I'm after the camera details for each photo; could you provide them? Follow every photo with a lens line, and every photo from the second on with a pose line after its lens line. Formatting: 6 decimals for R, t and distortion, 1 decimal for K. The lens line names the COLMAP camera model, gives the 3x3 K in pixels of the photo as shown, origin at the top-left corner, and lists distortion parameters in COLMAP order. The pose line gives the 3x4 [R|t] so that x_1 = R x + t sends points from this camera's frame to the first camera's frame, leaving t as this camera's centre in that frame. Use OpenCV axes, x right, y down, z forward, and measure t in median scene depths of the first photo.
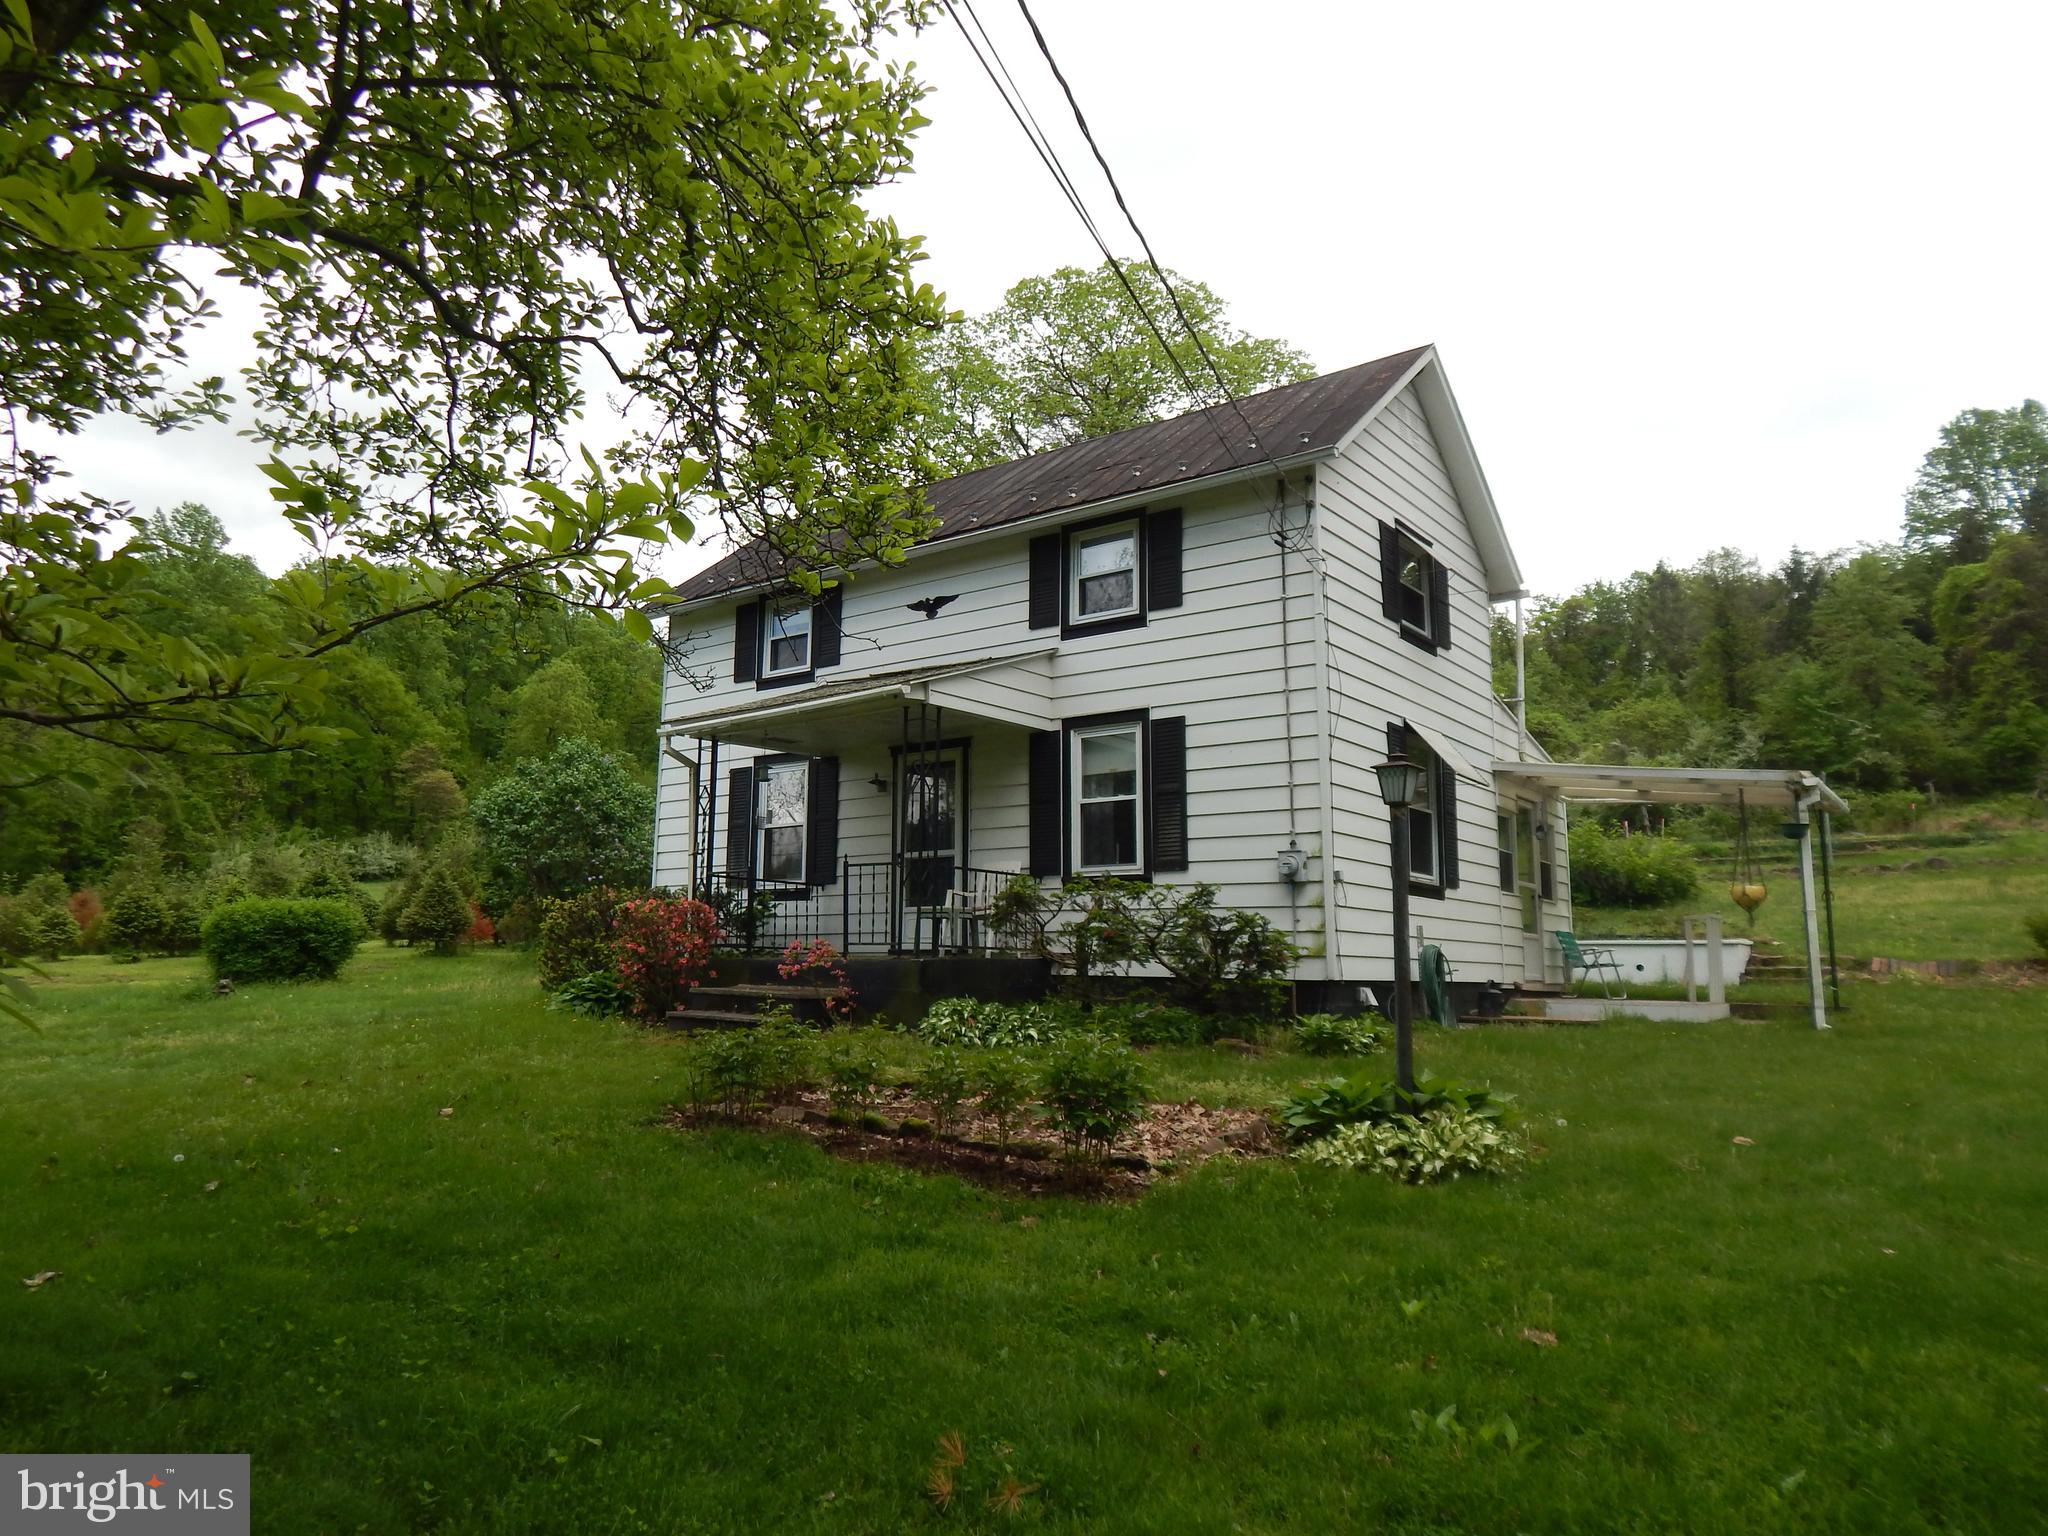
lens RADIAL K [[1411.0, 0, 1034.8], [0, 1411.0, 749.3], [0, 0, 1]] dist [0.055737, -0.009410]
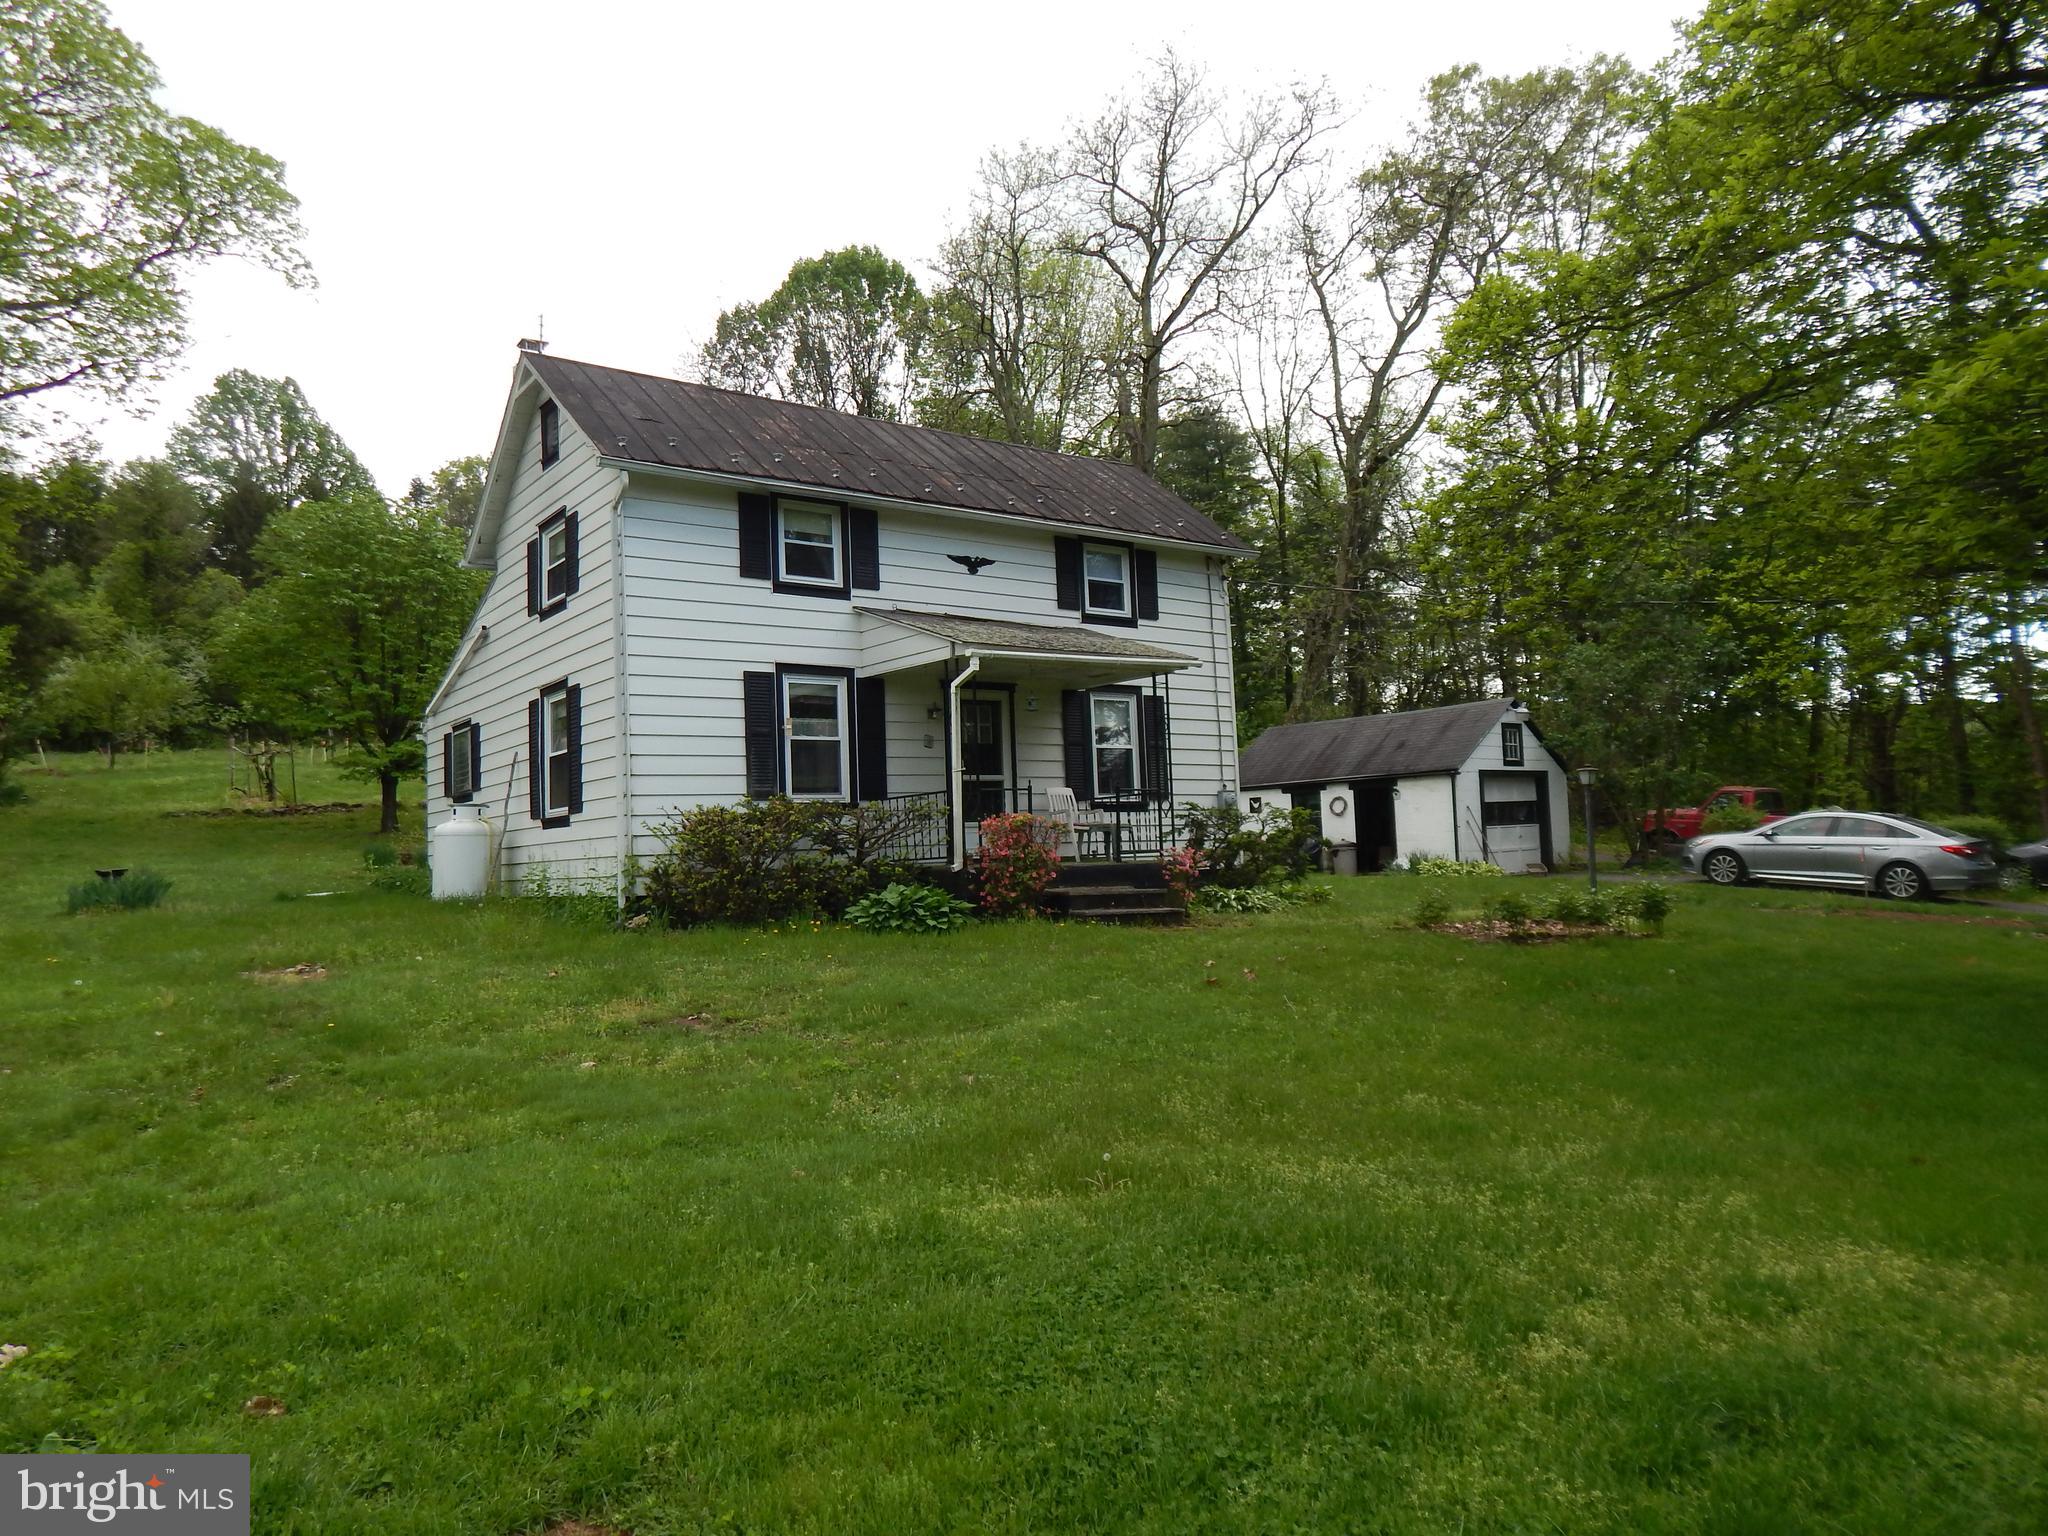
lens RADIAL K [[1355.2, 0, 1024.0], [0, 1355.2, 768.0], [0, 0, 1]] dist [0.003593, -0.002927]
pose [[0.279805, 0.046271, 0.958941, -1.187417], [-0.116102, 0.993138, -0.014044, 0.080573], [-0.953011, -0.107406, 0.283257, 0.665352]]
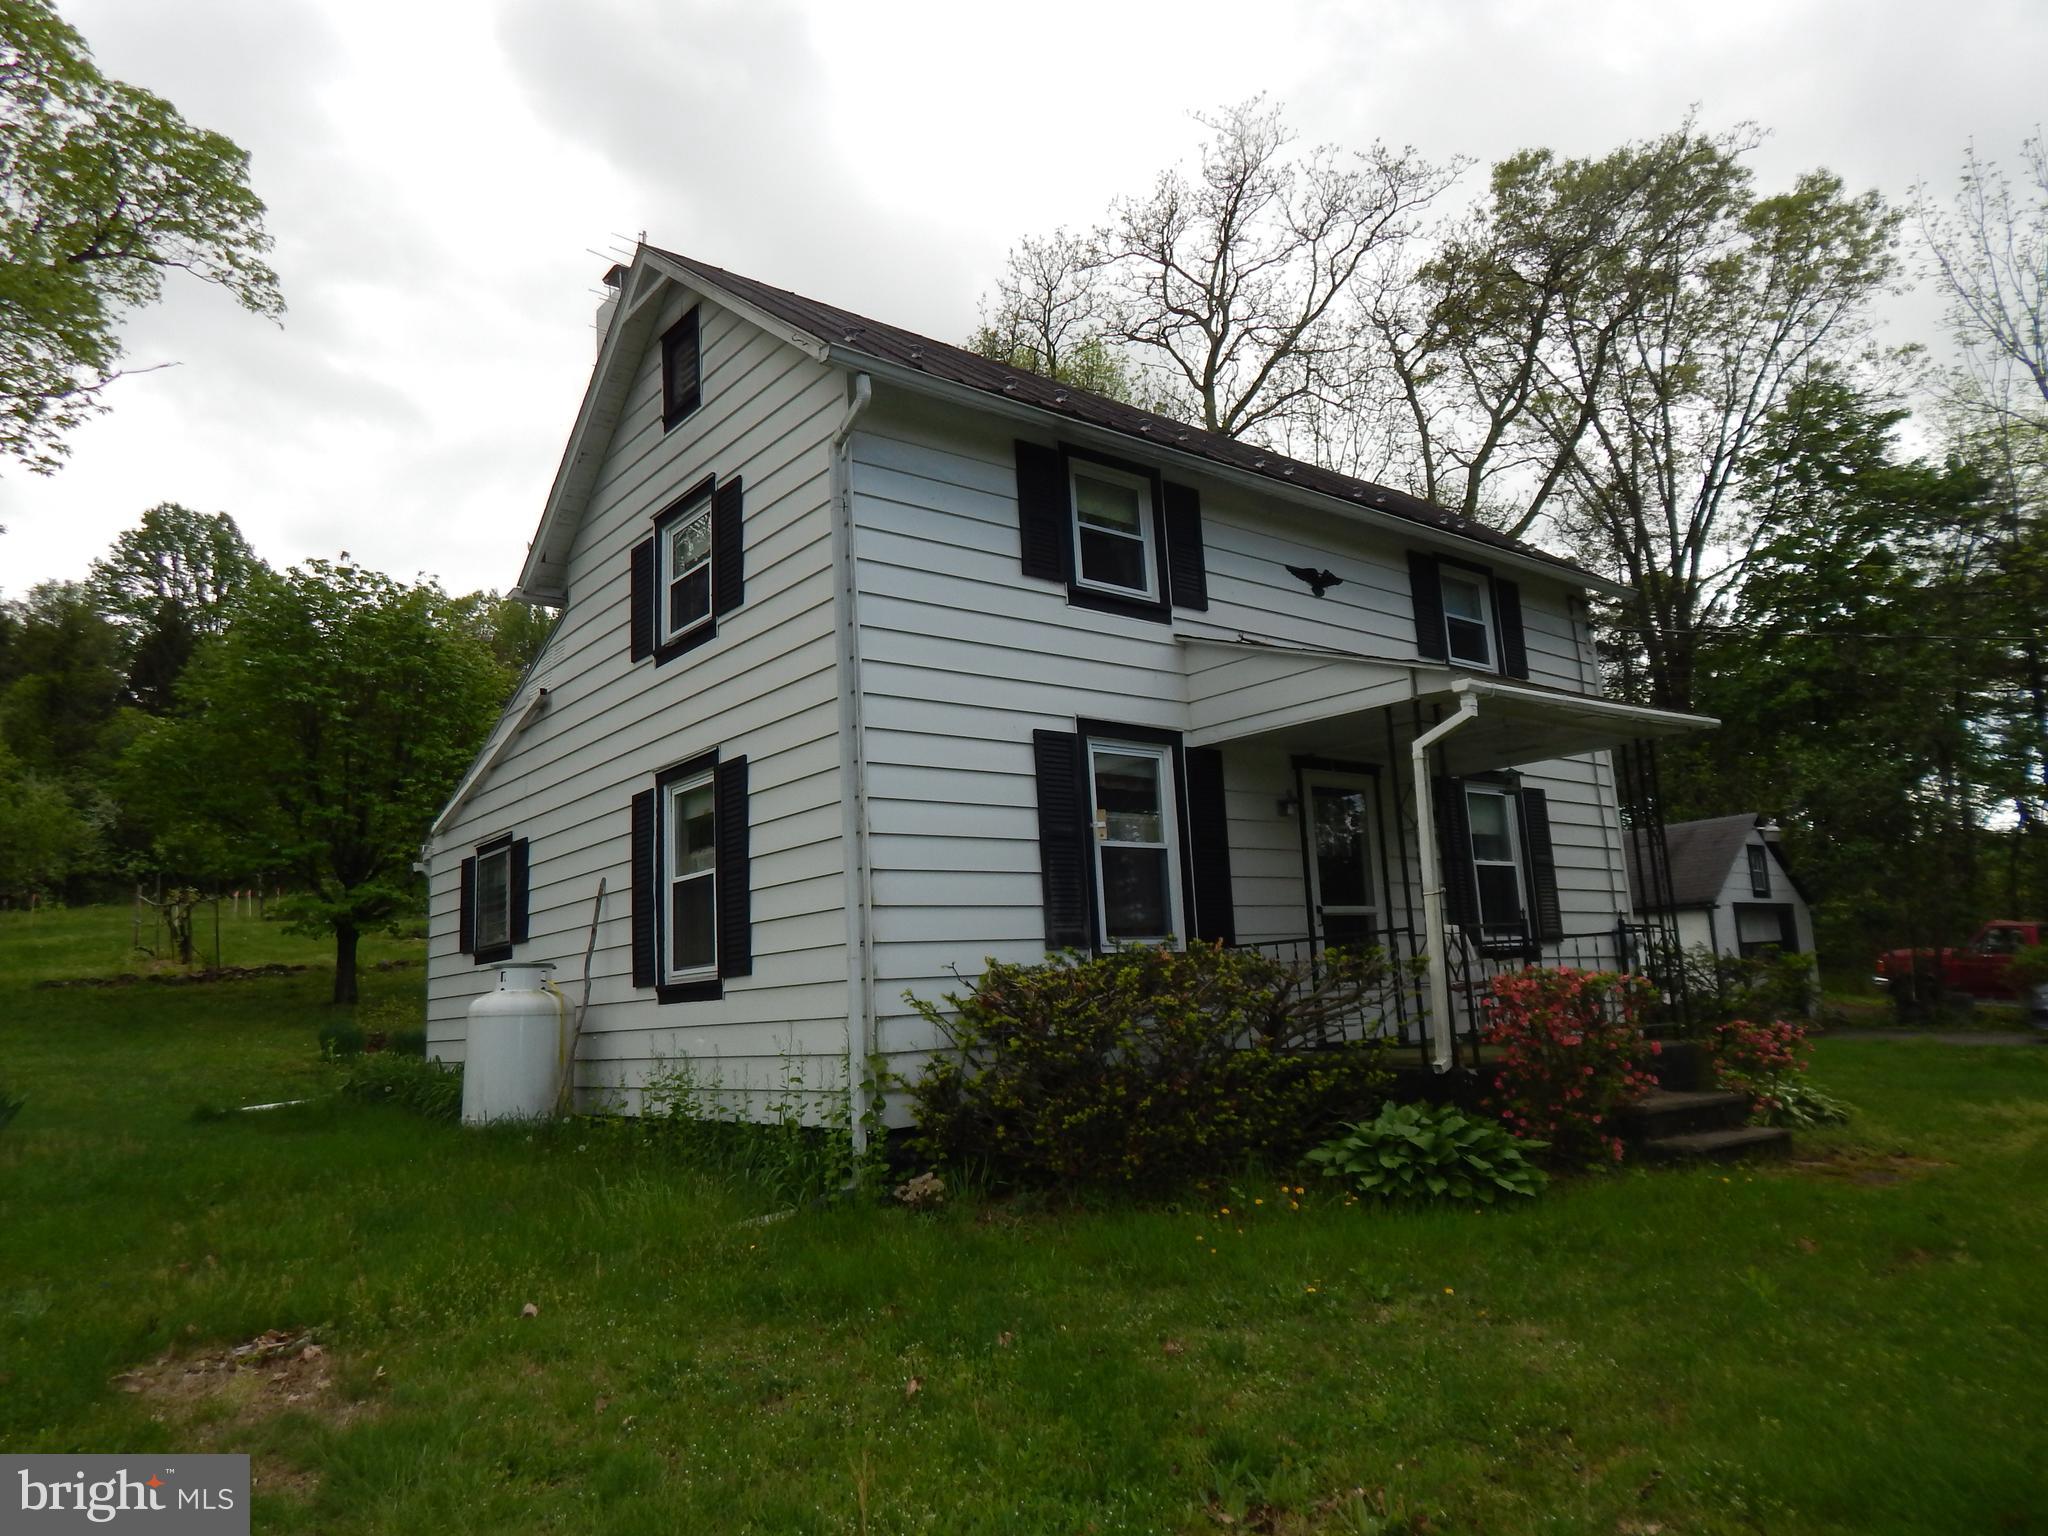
lens RADIAL K [[1365.3, 0, 1024.0], [0, 1365.3, 768.0], [0, 0, 1]] dist [0.007454, -0.005109]
pose [[0.239120, 0.148838, 0.959515, -0.846901], [-0.102528, 0.986528, -0.127477, 0.113653], [-0.965562, -0.067895, 0.251159, 1.020032]]
